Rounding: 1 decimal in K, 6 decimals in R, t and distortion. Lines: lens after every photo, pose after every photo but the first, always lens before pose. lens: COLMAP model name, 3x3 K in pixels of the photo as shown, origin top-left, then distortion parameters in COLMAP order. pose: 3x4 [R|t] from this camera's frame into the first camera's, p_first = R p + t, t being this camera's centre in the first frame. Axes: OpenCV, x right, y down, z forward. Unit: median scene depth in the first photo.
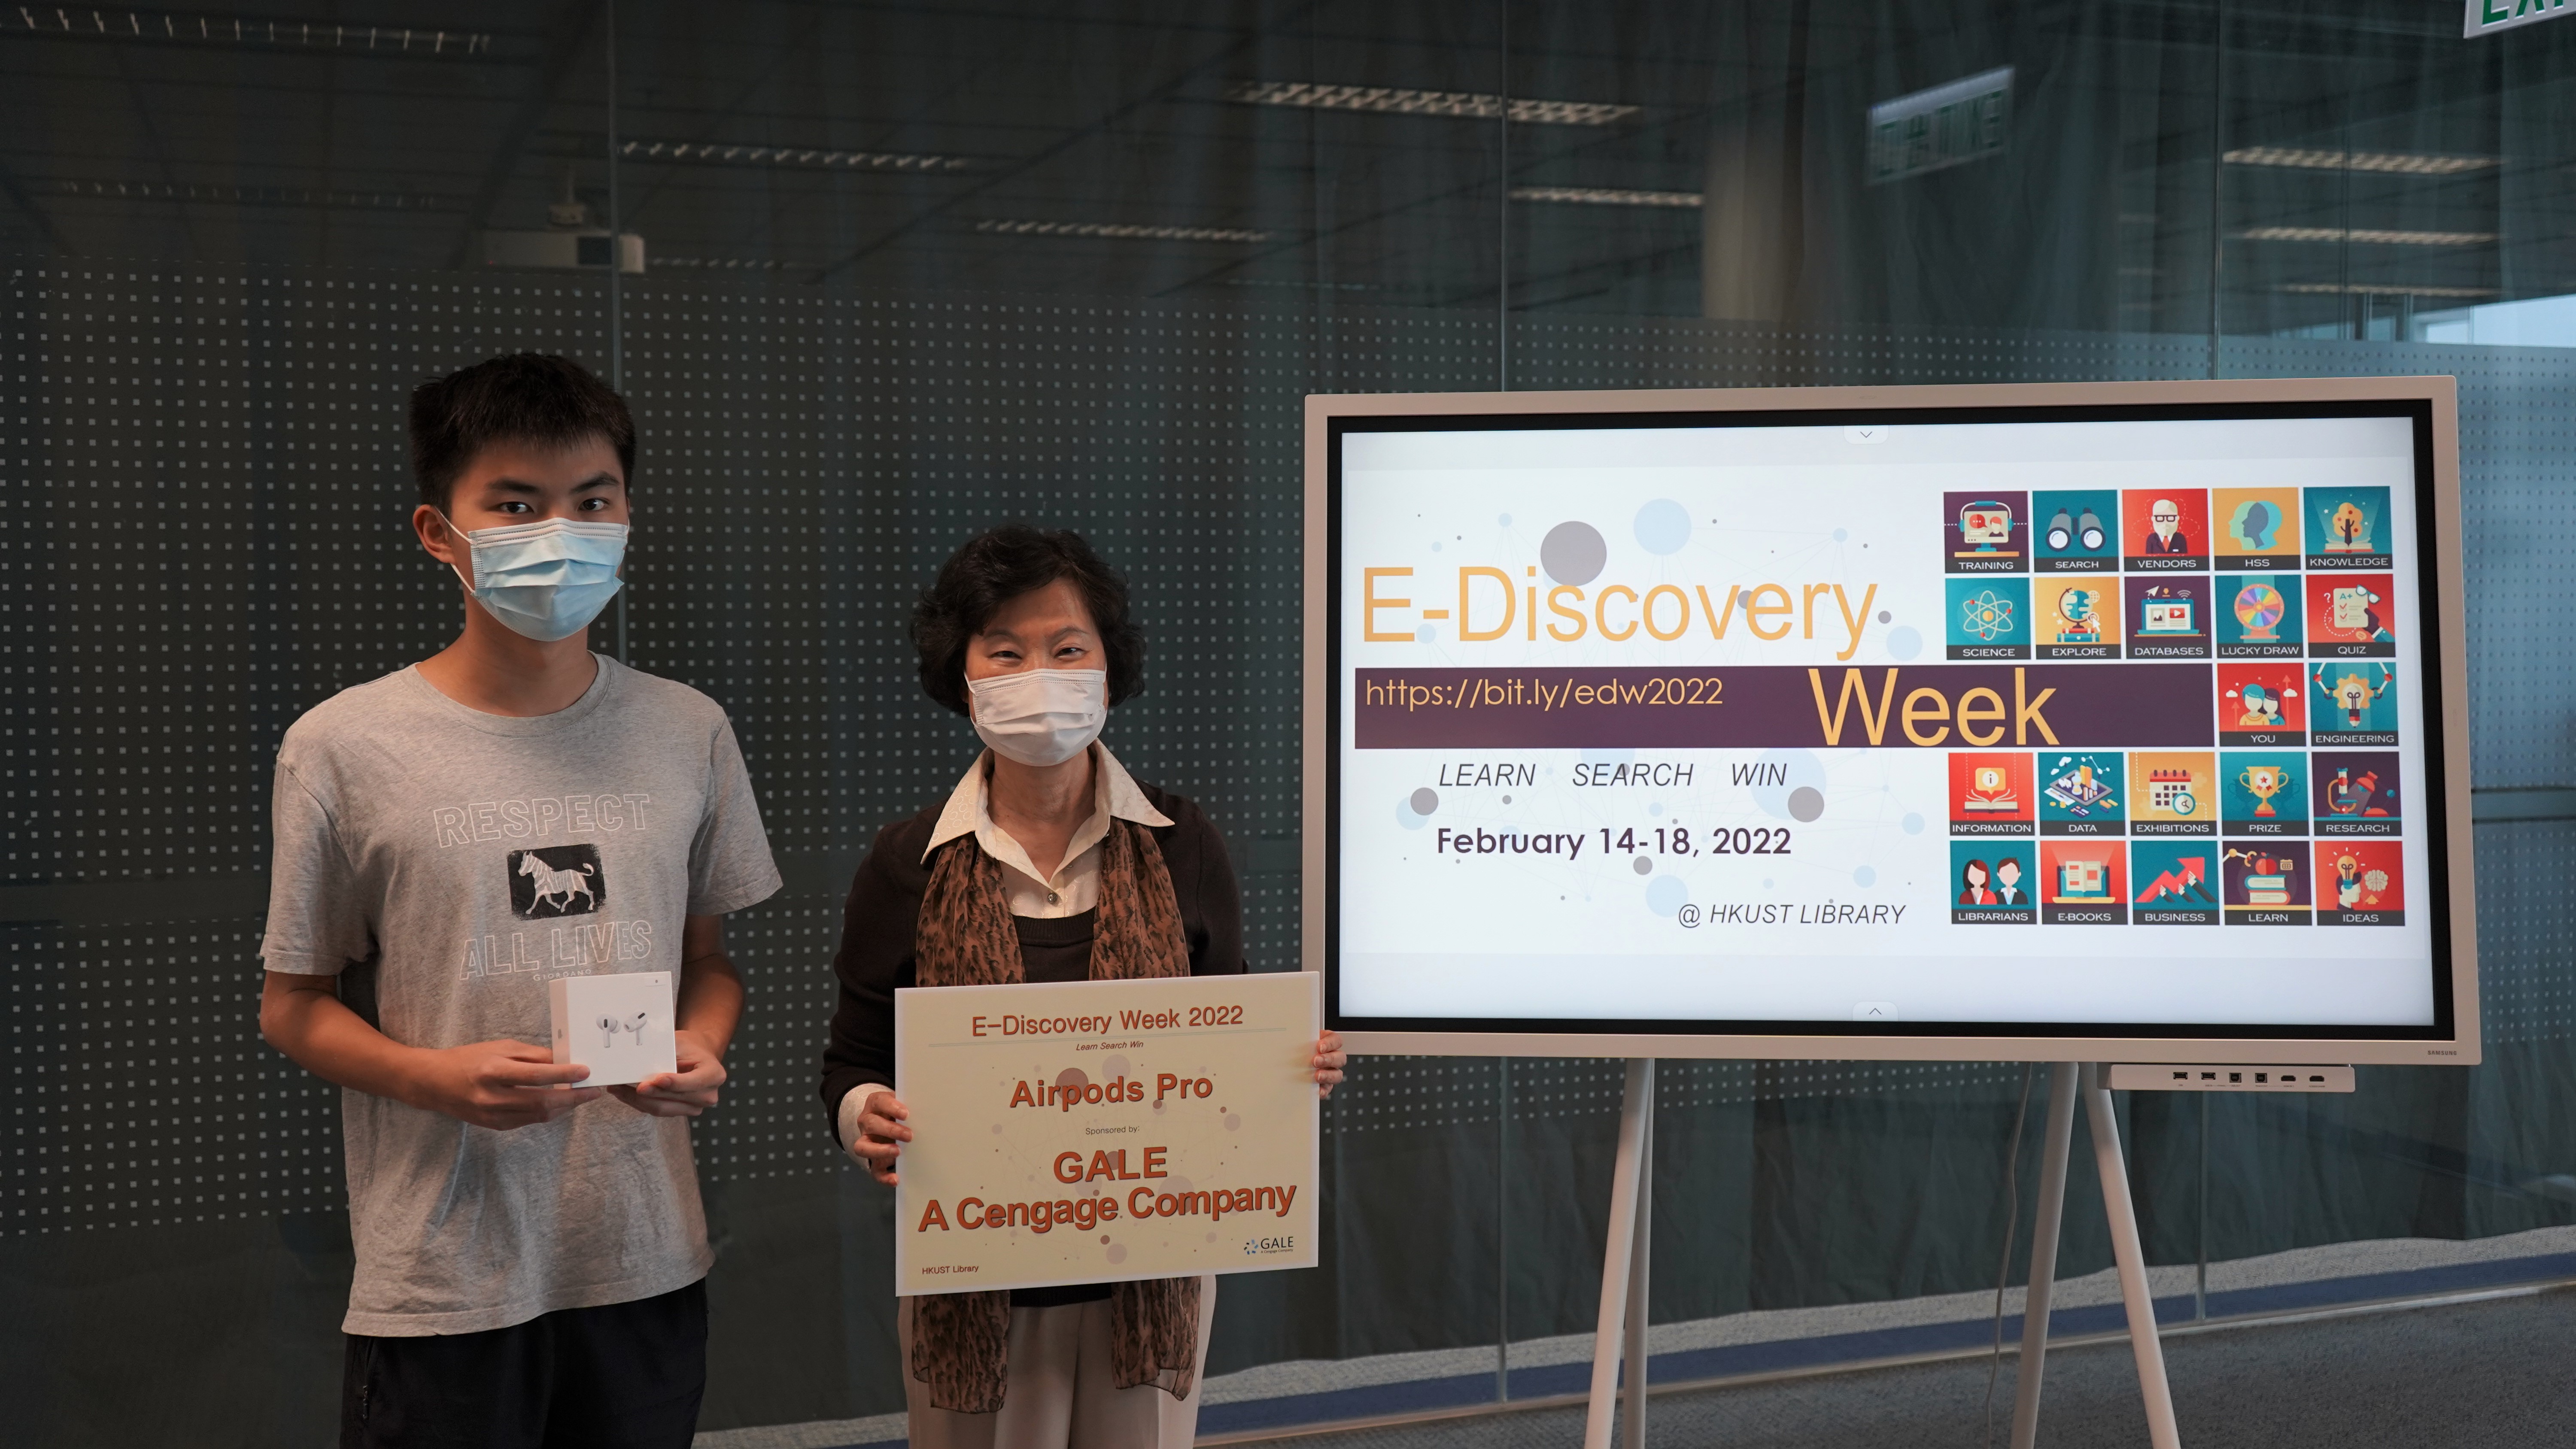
lens RADIAL K [[2605.8, 0, 1227.1], [0, 2605.8, 708.9], [0, 0, 1]] dist [0.011332, 0.000000]
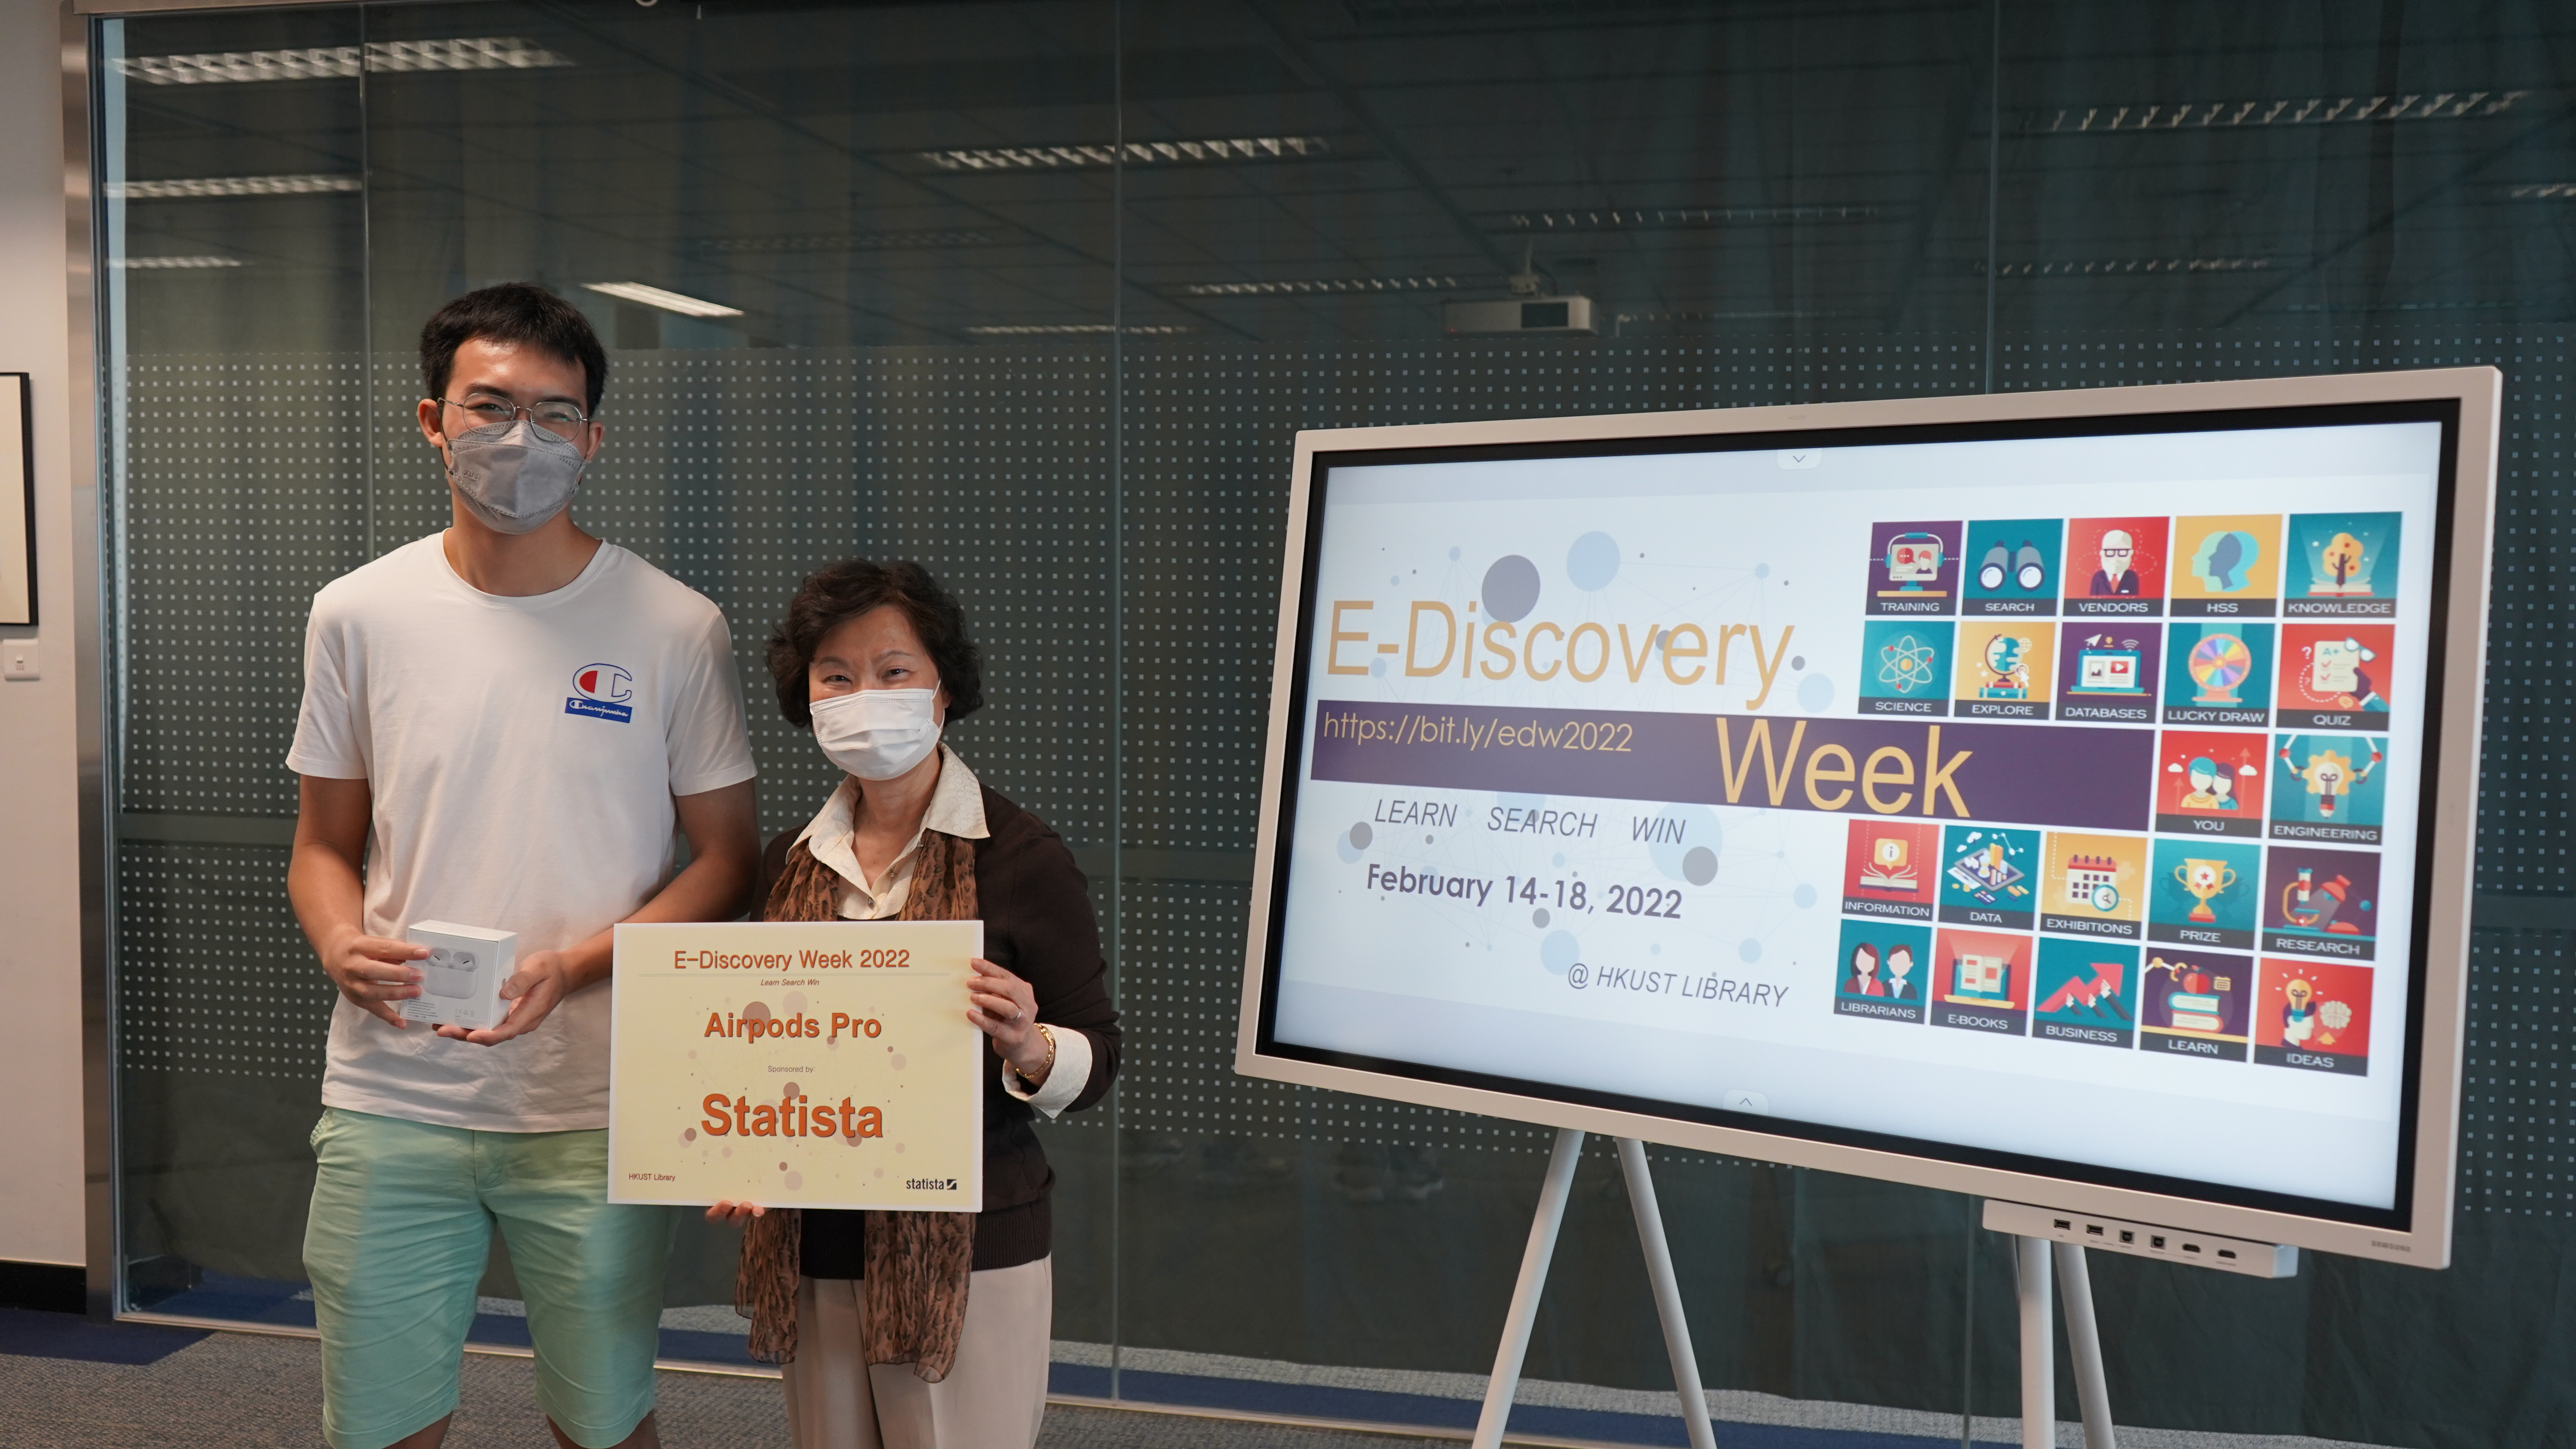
lens RADIAL K [[2272.0, 0, 1302.9], [0, 2272.0, 716.7], [0, 0, 1]] dist [0.003940, 0.008789]
pose [[0.854453, 0.037400, -0.518181, 0.512878], [-0.036272, 0.999266, 0.012313, -0.020303], [0.518261, 0.008274, 0.855182, 0.248587]]
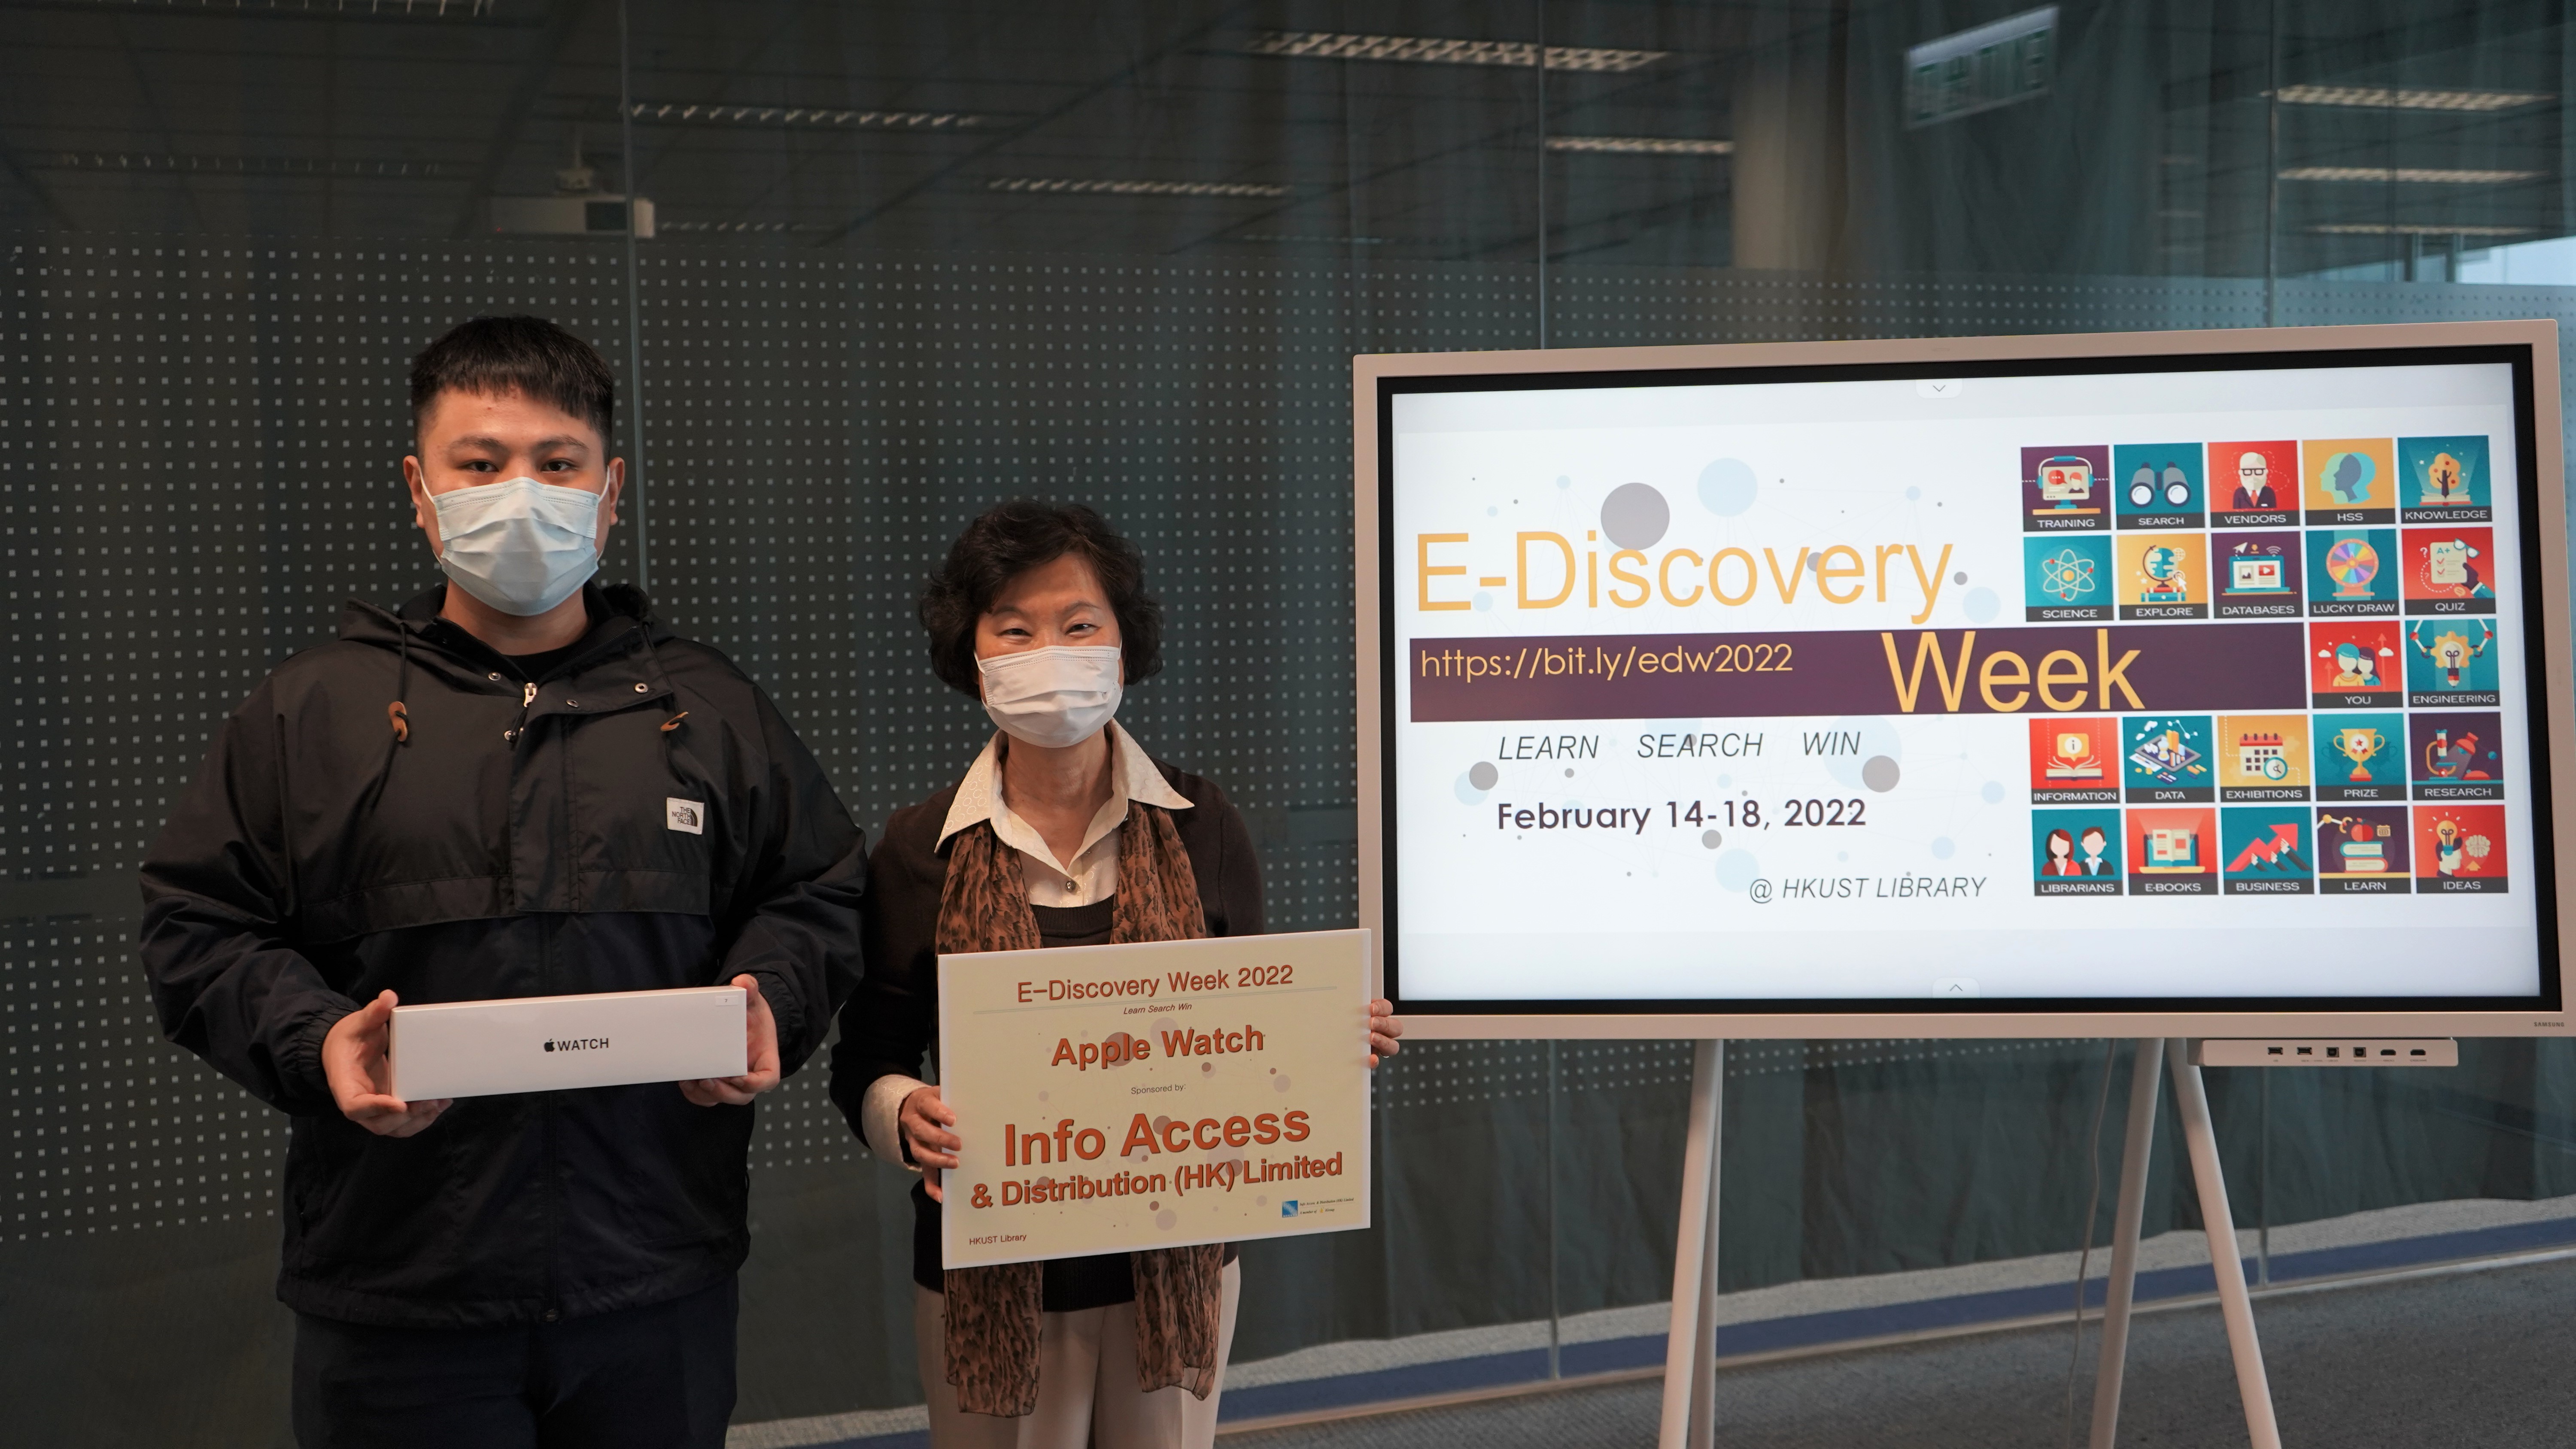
lens RADIAL K [[2605.8, 0, 1225.1], [0, 2605.8, 708.0], [0, 0, 1]] dist [0.011332, 0.000000]
pose [[0.999886, -0.014236, -0.005039, -0.014944], [0.014316, 0.999766, 0.016203, -0.006913], [0.004807, -0.016273, 0.999856, 0.036446]]
